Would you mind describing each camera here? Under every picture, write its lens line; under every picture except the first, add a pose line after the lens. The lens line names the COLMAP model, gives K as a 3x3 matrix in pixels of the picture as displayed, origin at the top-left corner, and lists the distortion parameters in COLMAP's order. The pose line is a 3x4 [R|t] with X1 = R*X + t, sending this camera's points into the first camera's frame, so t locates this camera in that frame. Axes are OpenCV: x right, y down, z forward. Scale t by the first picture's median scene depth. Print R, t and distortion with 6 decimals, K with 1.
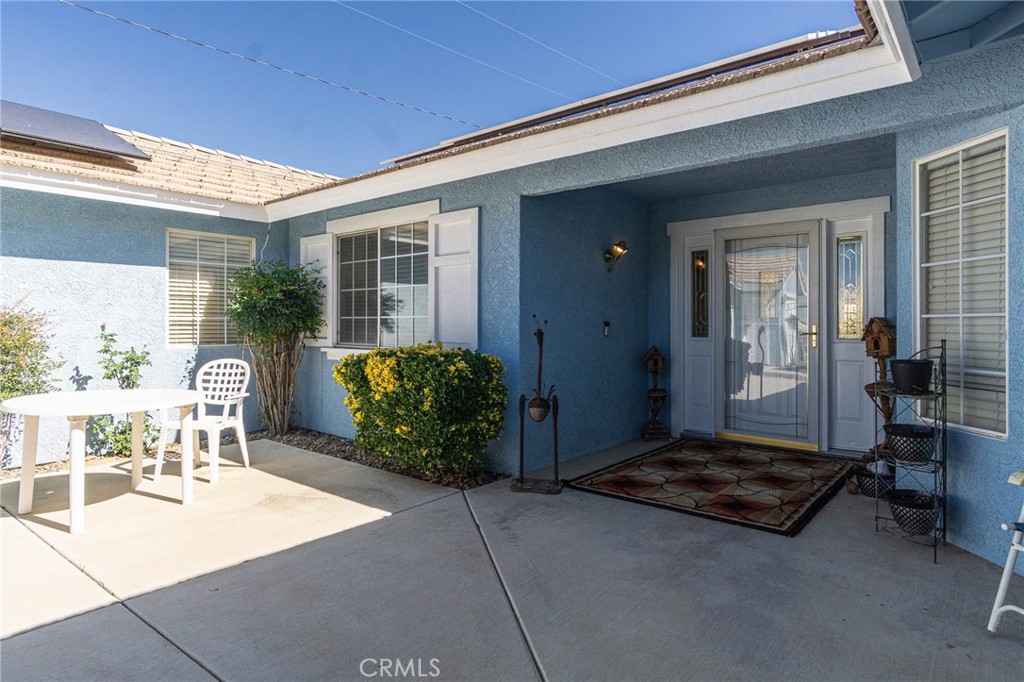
lens RADIAL K [[579.1, 0, 512.5], [0, 579.1, 320.2], [0, 0, 1]] dist [0.001465, 0.000395]
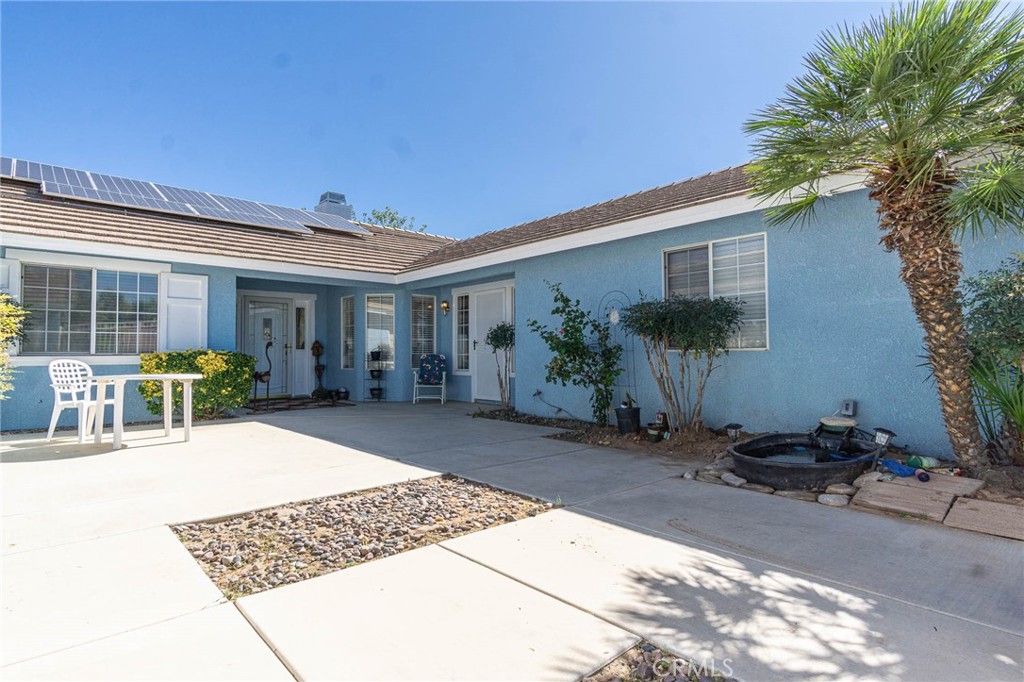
lens RADIAL K [[538.5, 0, 512.0], [0, 538.5, 341.0], [0, 0, 1]] dist [-0.001102, 0.001096]
pose [[0.142607, 0.025033, 0.989463, -1.586380], [-0.000333, 0.999681, -0.025243, 0.055414], [-0.989779, 0.003271, 0.142570, -0.201622]]
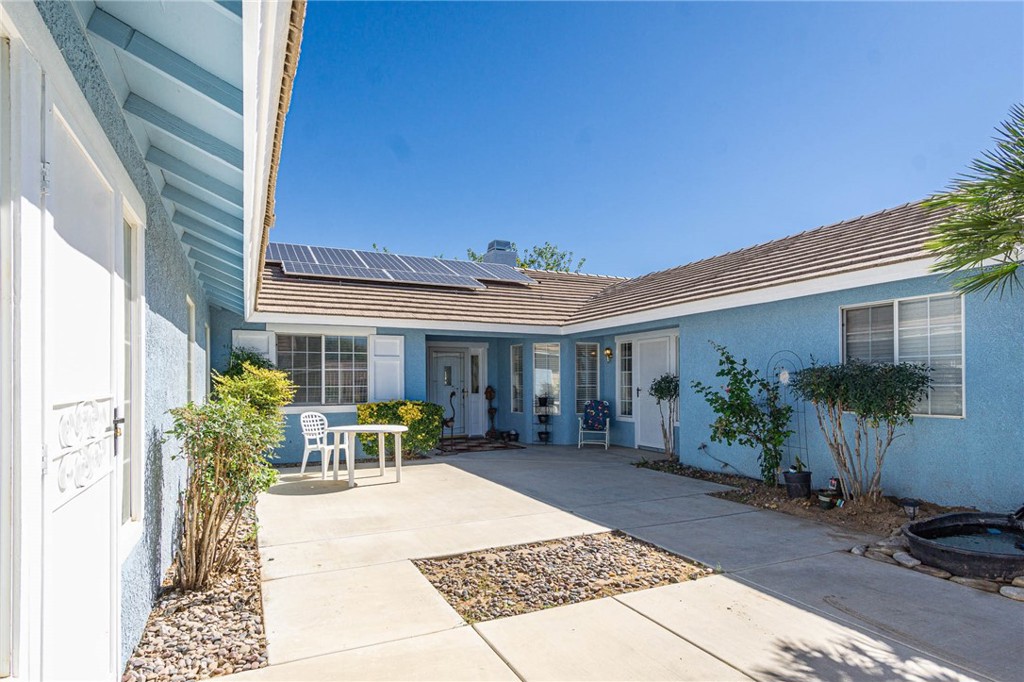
lens RADIAL K [[556.0, 0, 510.9], [0, 556.0, 383.3], [0, 0, 1]] dist [0.000702, 0.001724]
pose [[0.419633, -0.002131, 0.907691, -1.739157], [-0.000462, 0.999997, 0.002561, -0.022804], [-0.907694, -0.001493, 0.419631, -0.225540]]
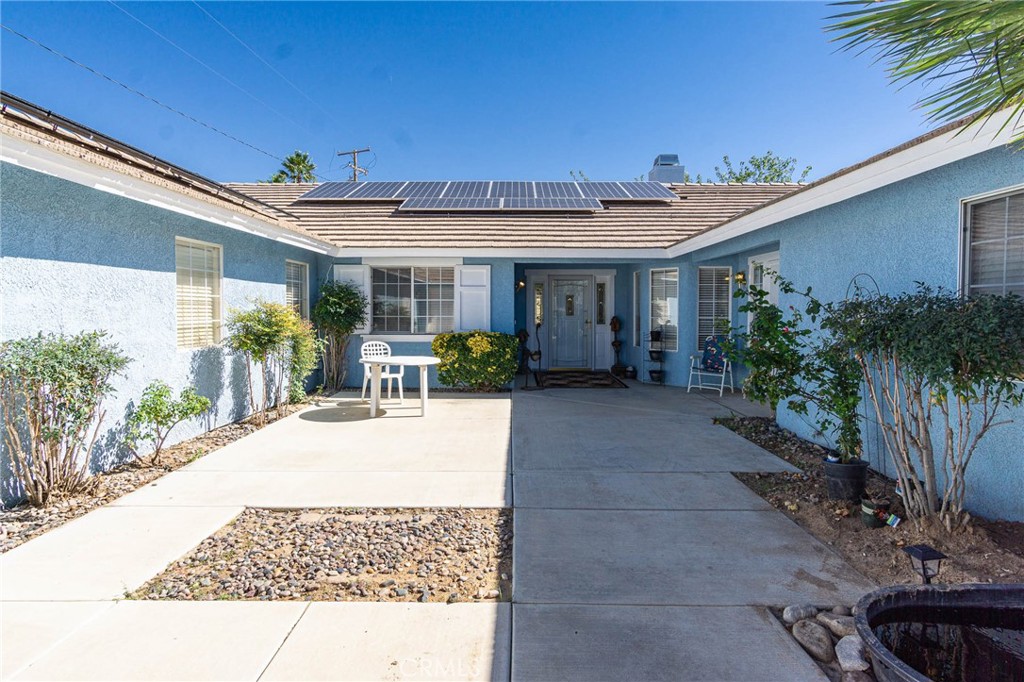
lens RADIAL K [[545.7, 0, 510.4], [0, 545.7, 324.4], [0, 0, 1]] dist [0.002474, 0.000473]
pose [[0.772790, -0.015832, 0.634464, -1.241095], [-0.005586, 0.999480, 0.031744, -0.041678], [-0.634637, -0.028075, 0.772300, -0.571597]]
